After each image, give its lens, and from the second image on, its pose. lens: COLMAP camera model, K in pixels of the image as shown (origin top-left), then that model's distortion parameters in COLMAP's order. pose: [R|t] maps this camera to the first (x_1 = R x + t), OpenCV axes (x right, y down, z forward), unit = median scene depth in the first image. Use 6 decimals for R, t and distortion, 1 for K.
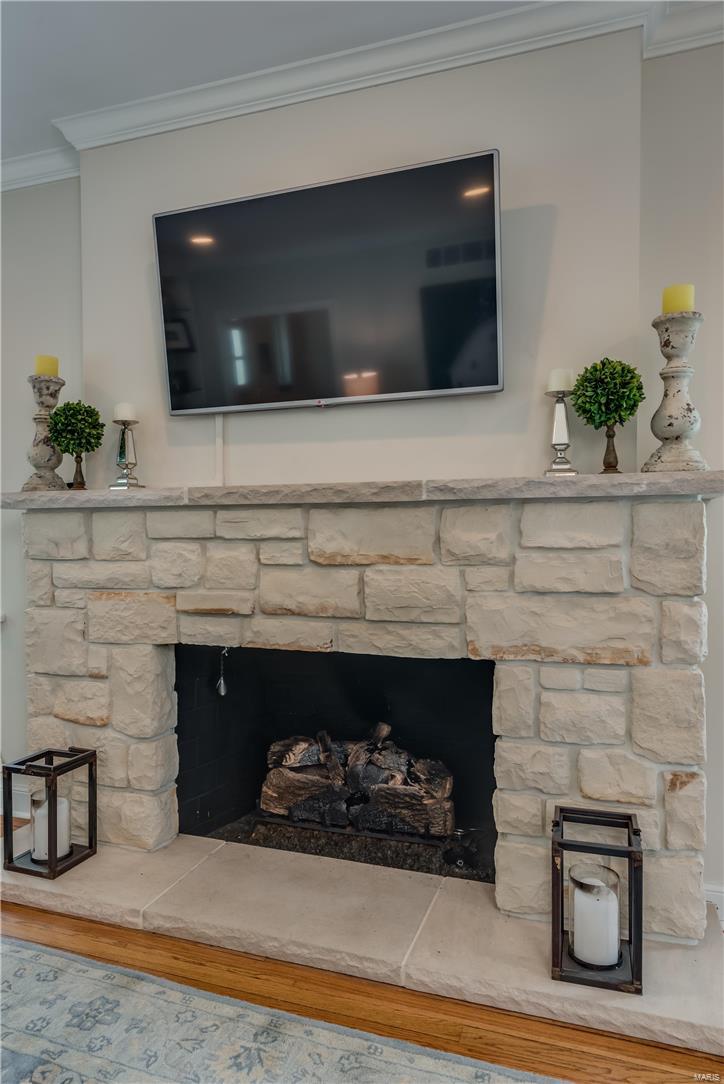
lens RADIAL K [[725.5, 0, 357.0], [0, 725.5, 543.3], [0, 0, 1]] dist [0.009507, -0.015739]
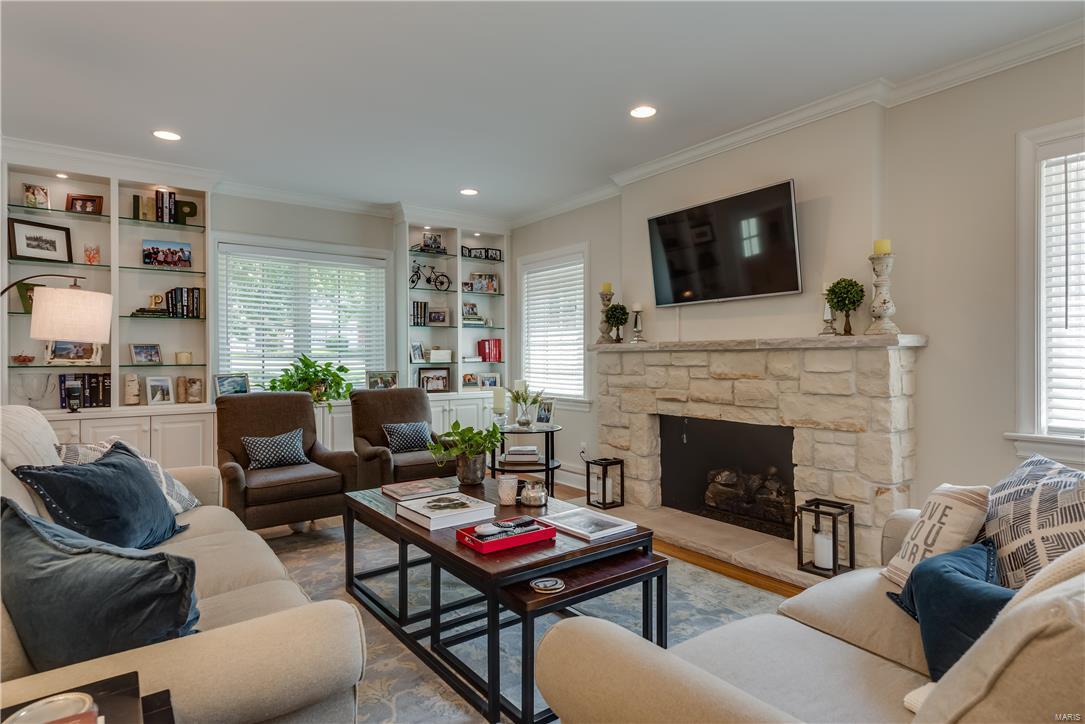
lens RADIAL K [[586.1, 0, 533.6], [0, 586.1, 354.9], [0, 0, 1]] dist [0.005843, -0.003728]
pose [[0.822032, -0.003643, -0.569430, 0.477057], [-0.003441, 0.999930, -0.011363, -0.017397], [0.569431, 0.011300, 0.821961, -0.696771]]
